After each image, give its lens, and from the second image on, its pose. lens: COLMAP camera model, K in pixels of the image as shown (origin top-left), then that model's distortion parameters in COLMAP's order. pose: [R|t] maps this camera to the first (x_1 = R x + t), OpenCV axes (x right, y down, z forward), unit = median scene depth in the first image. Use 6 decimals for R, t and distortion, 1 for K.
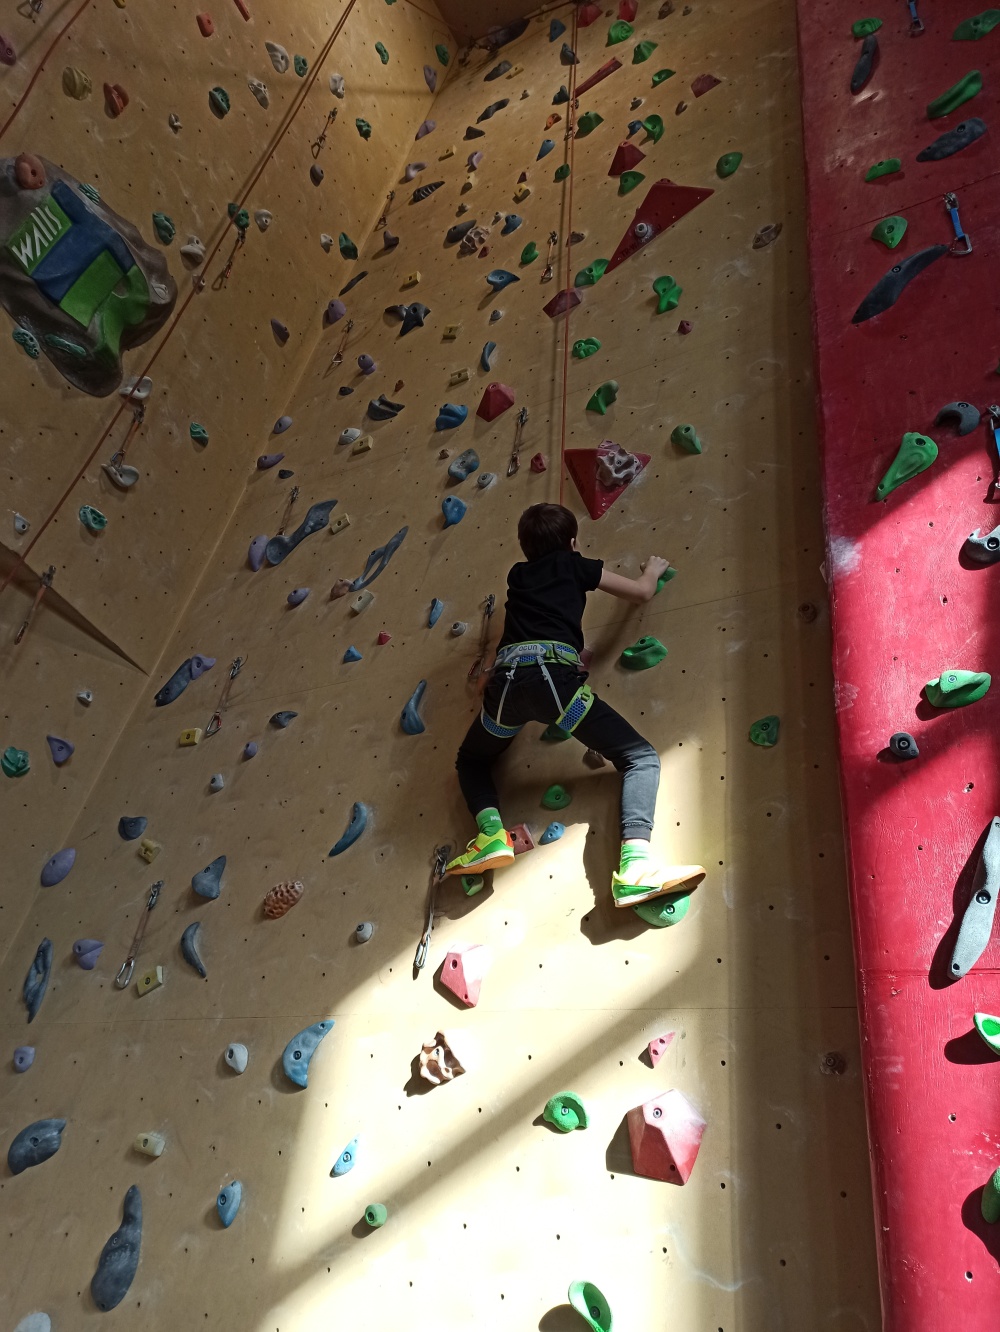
lens RADIAL K [[980.0, 0, 500.0], [0, 980.0, 666.0], [0, 0, 1]] dist [0.068257, -0.064008]
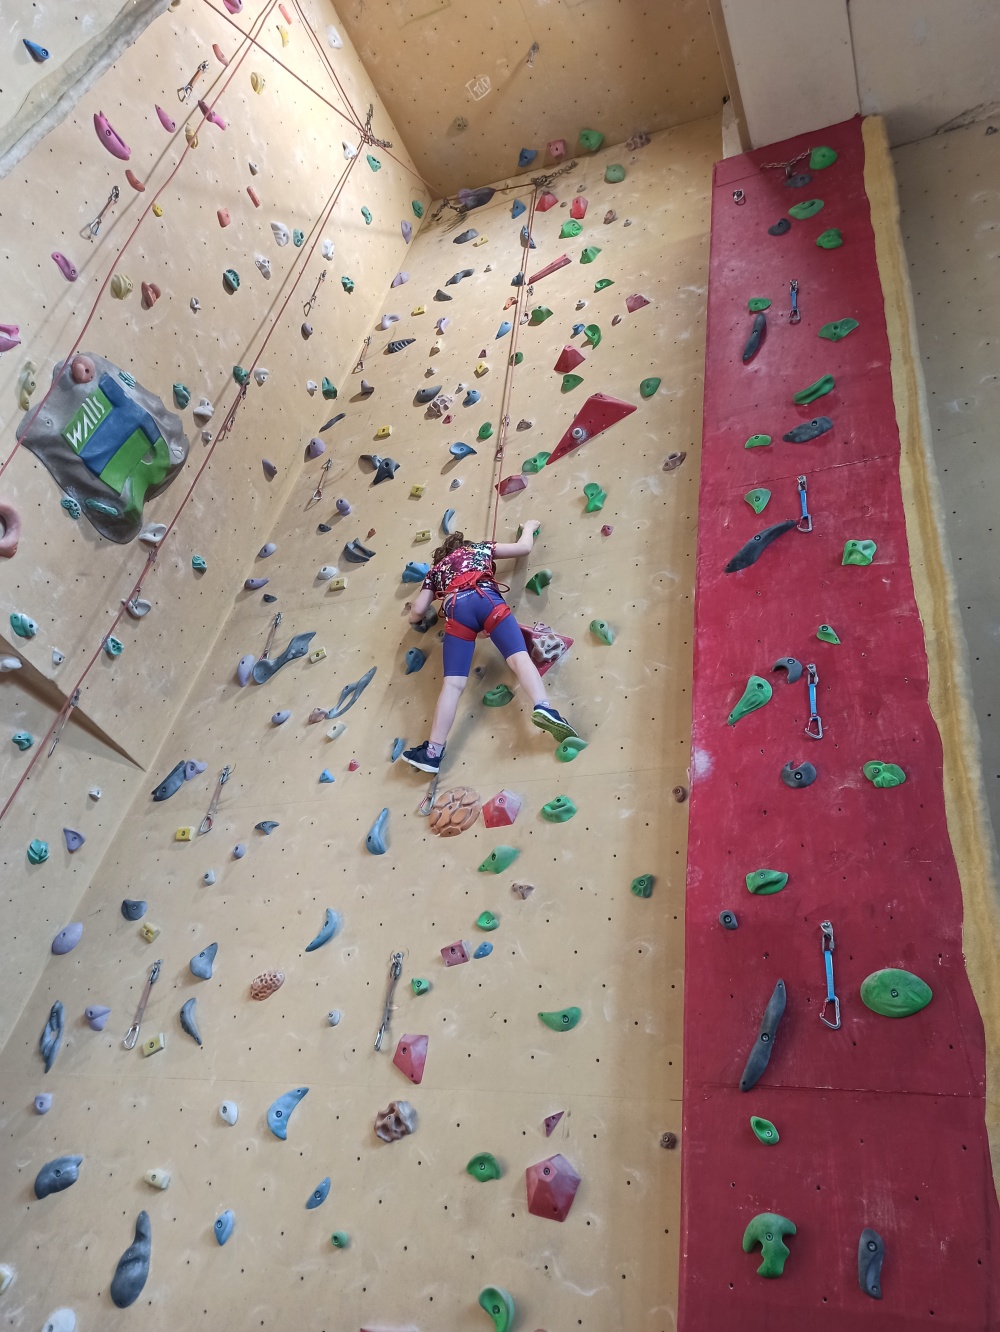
lens RADIAL K [[980.0, 0, 500.0], [0, 980.0, 666.0], [0, 0, 1]] dist [0.068257, -0.064008]
pose [[0.995479, 0.057541, 0.075574, -0.031781], [-0.057032, 0.998333, -0.008881, -0.139054], [-0.075959, 0.004531, 0.997101, -0.228774]]
